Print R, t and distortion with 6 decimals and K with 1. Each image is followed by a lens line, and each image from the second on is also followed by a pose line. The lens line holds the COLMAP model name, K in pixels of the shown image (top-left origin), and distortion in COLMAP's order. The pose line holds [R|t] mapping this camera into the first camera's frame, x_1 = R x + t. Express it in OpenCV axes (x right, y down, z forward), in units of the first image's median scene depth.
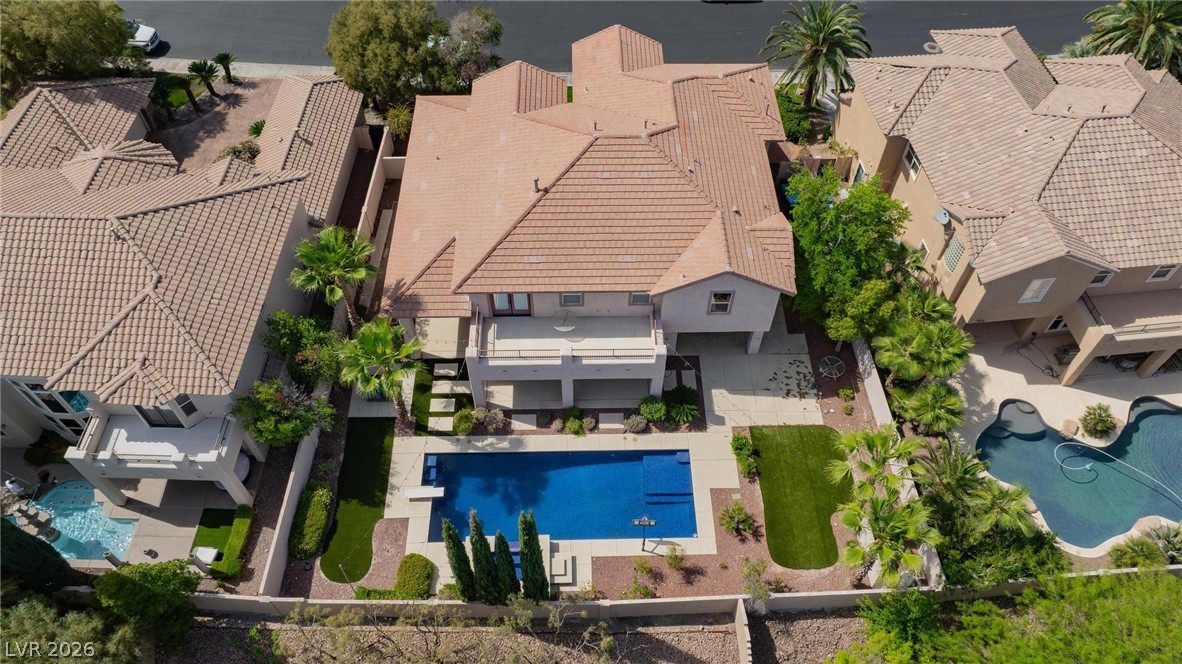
lens RADIAL K [[832.6, 0, 596.5], [0, 832.6, 329.3], [0, 0, 1]] dist [-0.023932, 0.022211]
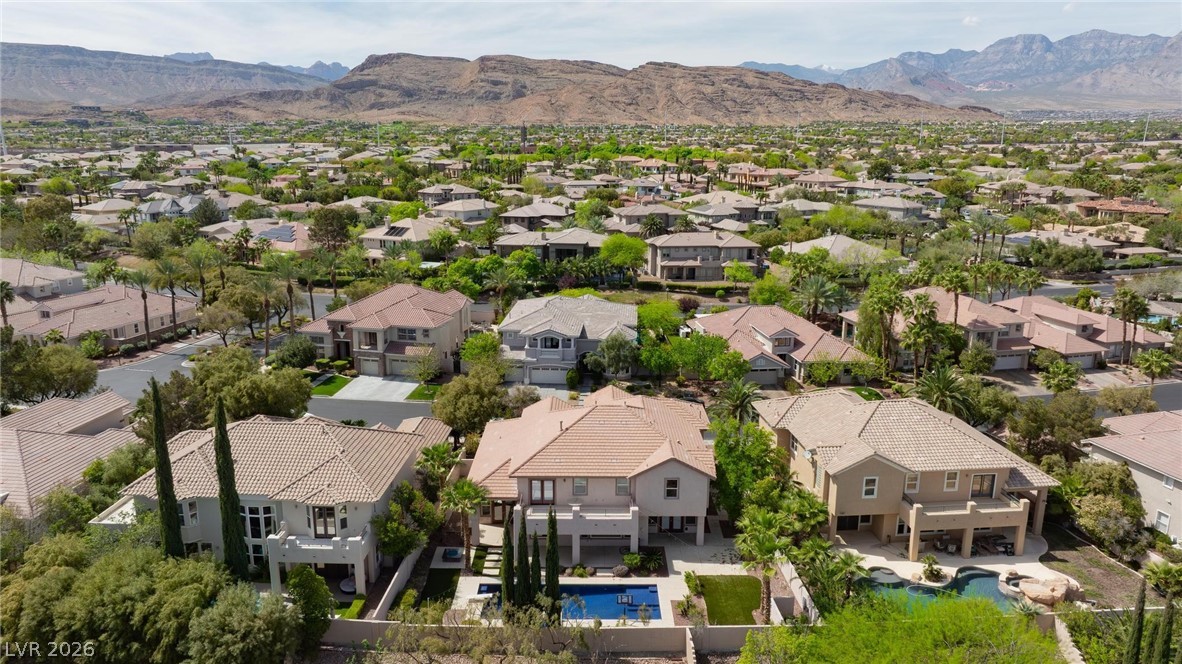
lens RADIAL K [[832.6, 0, 594.0], [0, 832.6, 335.5], [0, 0, 1]] dist [-0.023932, 0.022211]
pose [[0.999816, -0.000936, -0.019145, 0.028711], [-0.011407, 0.773645, -0.633517, 0.757499], [0.015404, 0.633619, 0.773492, -0.441747]]
